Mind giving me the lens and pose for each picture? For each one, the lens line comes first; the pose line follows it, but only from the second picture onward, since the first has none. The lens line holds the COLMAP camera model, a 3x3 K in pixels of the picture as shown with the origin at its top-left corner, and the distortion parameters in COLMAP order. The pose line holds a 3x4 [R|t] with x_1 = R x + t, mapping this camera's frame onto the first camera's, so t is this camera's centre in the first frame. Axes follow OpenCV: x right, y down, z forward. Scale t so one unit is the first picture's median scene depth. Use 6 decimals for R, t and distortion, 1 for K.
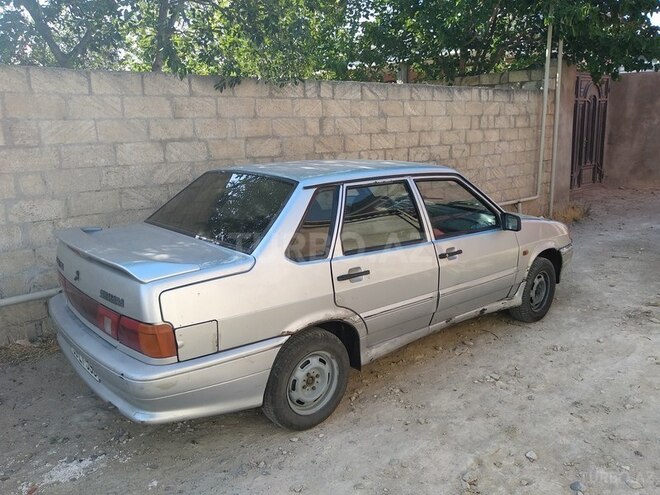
lens RADIAL K [[505.8, 0, 329.7], [0, 505.8, 247.9], [0, 0, 1]] dist [-0.012321, -0.017613]
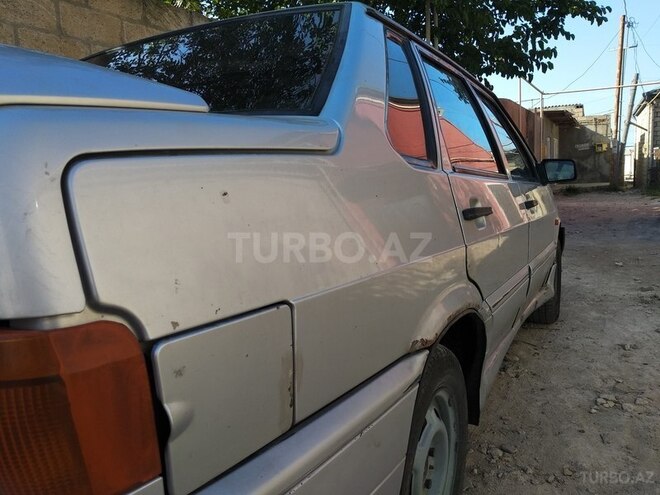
lens RADIAL K [[505.8, 0, 328.9], [0, 505.8, 248.6], [0, 0, 1]] dist [-0.012321, -0.017613]
pose [[0.932318, -0.053953, 0.357593, -0.293649], [0.094576, 0.990772, -0.097093, 0.141664], [-0.349054, 0.124342, 0.928817, 0.740594]]
